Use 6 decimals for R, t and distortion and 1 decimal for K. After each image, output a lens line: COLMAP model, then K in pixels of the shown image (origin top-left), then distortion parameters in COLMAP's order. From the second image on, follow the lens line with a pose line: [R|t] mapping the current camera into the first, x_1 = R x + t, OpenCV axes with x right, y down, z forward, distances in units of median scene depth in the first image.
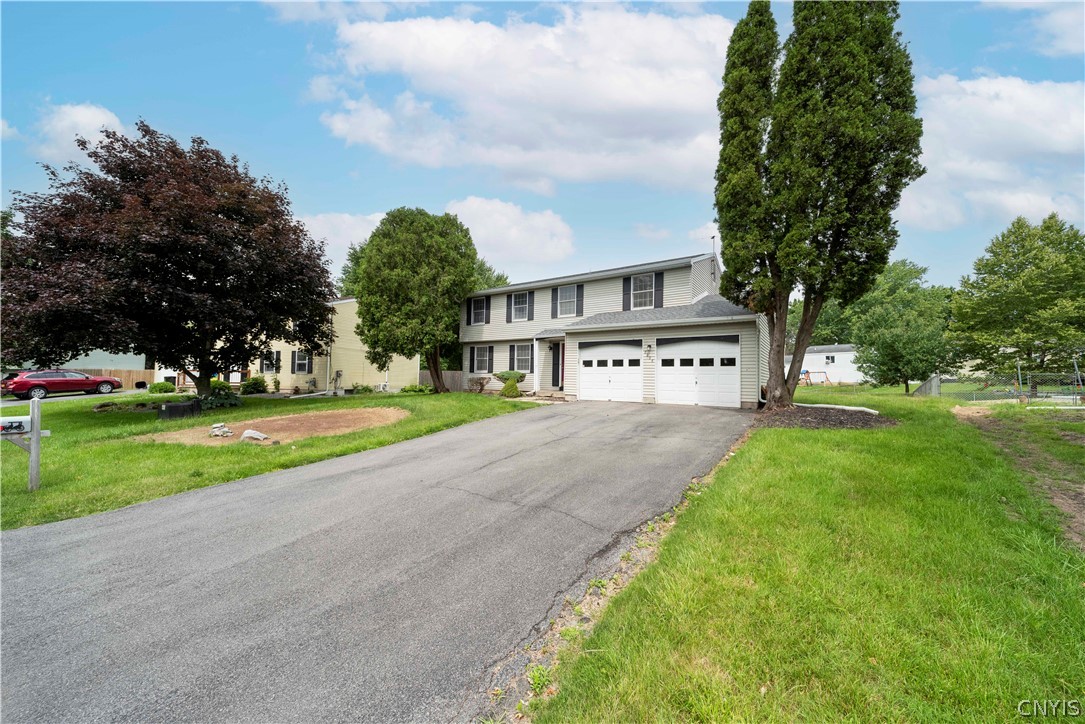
lens RADIAL K [[434.3, 0, 542.9], [0, 434.3, 367.6], [0, 0, 1]] dist [-0.000966, 0.001148]
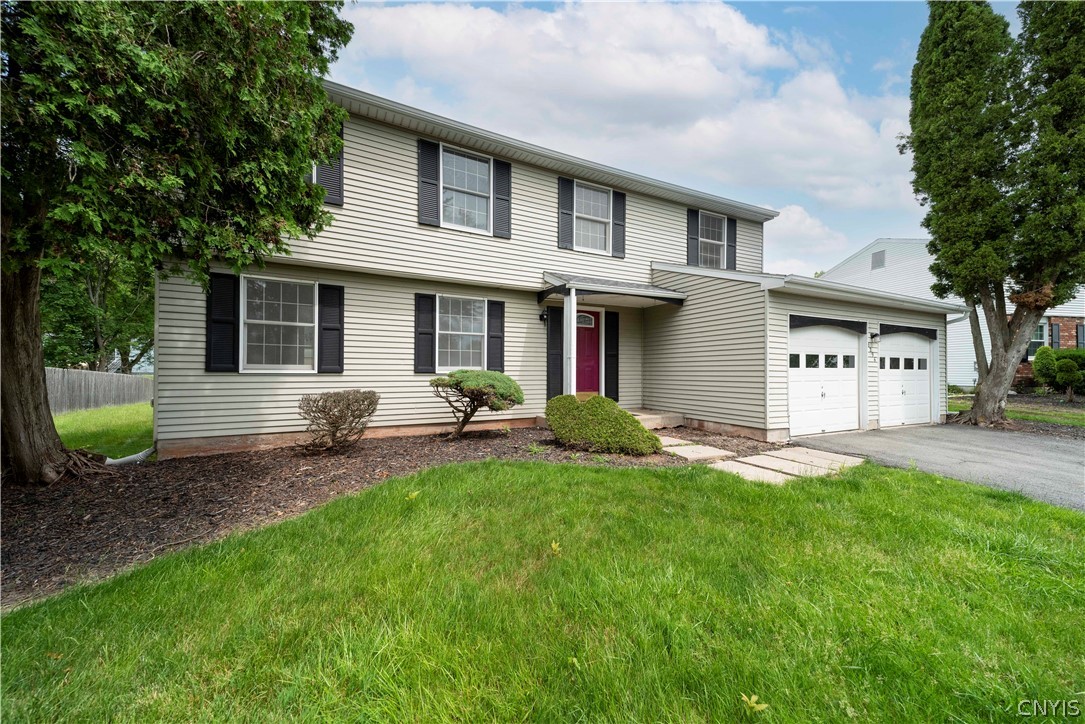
lens RADIAL K [[434.3, 0, 542.0], [0, 434.3, 364.0], [0, 0, 1]] dist [-0.000966, 0.001148]
pose [[0.444420, 0.014065, 0.895708, -0.378390], [-0.021689, 0.999753, -0.004937, 0.002727], [-0.895556, -0.017232, 0.444615, 0.863774]]
